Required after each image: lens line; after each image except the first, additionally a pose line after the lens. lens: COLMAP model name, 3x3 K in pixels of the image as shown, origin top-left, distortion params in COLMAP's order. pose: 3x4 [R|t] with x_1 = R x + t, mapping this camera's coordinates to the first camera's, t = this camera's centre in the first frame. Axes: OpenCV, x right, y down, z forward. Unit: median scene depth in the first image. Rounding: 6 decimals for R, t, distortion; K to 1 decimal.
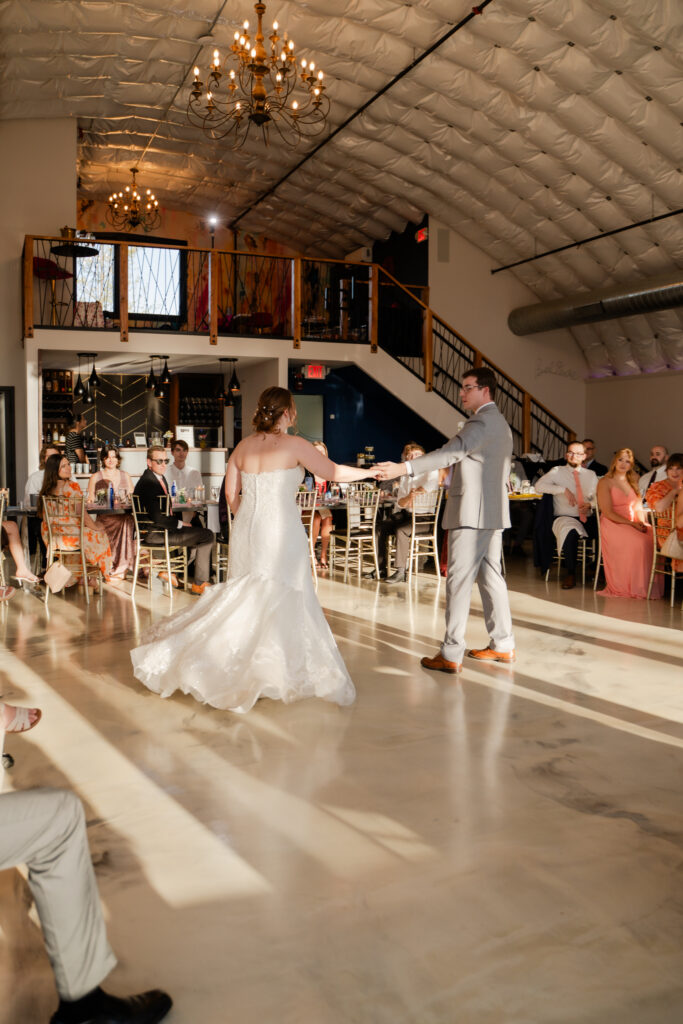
lens RADIAL K [[861.3, 0, 341.5], [0, 861.3, 512.0], [0, 0, 1]] dist [-0.121457, 0.090928]
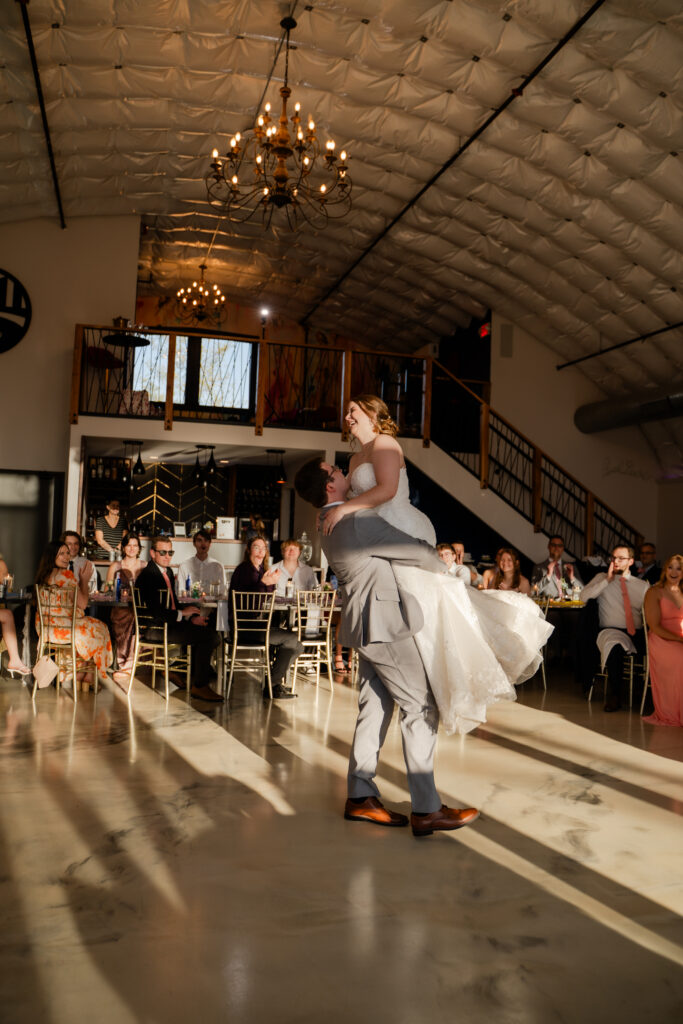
lens RADIAL K [[831.5, 0, 341.5], [0, 831.5, 512.0], [0, 0, 1]] dist [-0.121442, 0.085582]
pose [[0.992478, 0.027536, -0.119285, 0.062708], [-0.040552, 0.993312, -0.108106, -0.009346], [0.115510, 0.112130, 0.986957, 0.082086]]
